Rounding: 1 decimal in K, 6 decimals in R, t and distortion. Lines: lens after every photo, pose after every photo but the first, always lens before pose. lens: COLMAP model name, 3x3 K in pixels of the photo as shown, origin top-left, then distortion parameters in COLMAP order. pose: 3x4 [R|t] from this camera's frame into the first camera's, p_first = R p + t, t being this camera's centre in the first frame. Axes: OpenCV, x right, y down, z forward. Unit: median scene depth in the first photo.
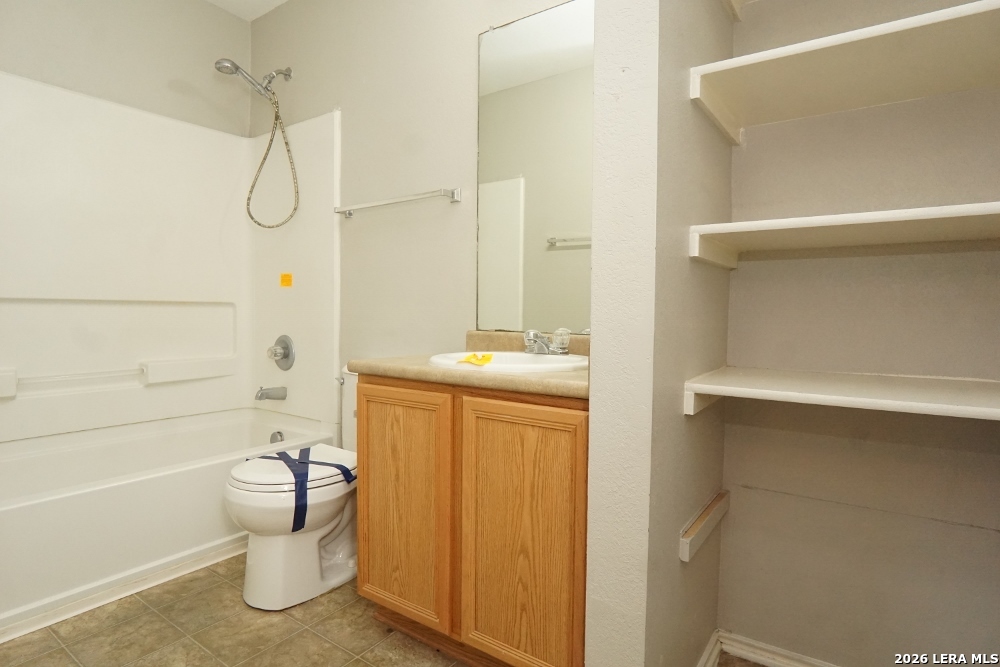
lens RADIAL K [[532.7, 0, 499.2], [0, 532.7, 333.2], [0, 0, 1]] dist [-0.033478, 0.008745]
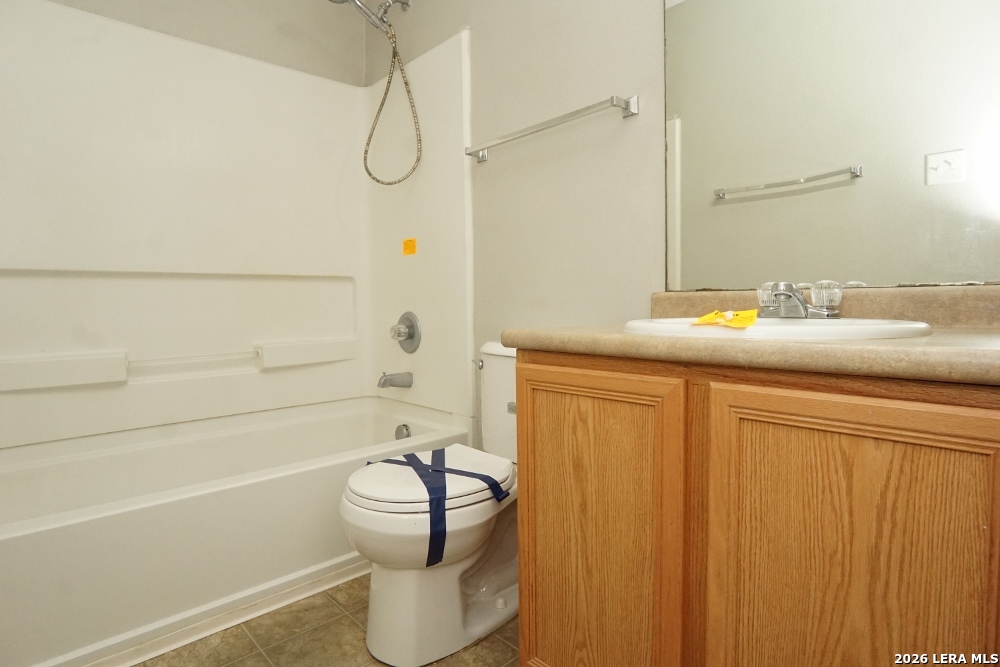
lens RADIAL K [[532.7, 0, 499.5], [0, 532.7, 333.5], [0, 0, 1]] dist [-0.033478, 0.008745]
pose [[0.977964, -0.012994, -0.208371, -0.117478], [0.017383, 0.999664, 0.019245, 0.034590], [0.208050, -0.022443, 0.977861, 0.267887]]
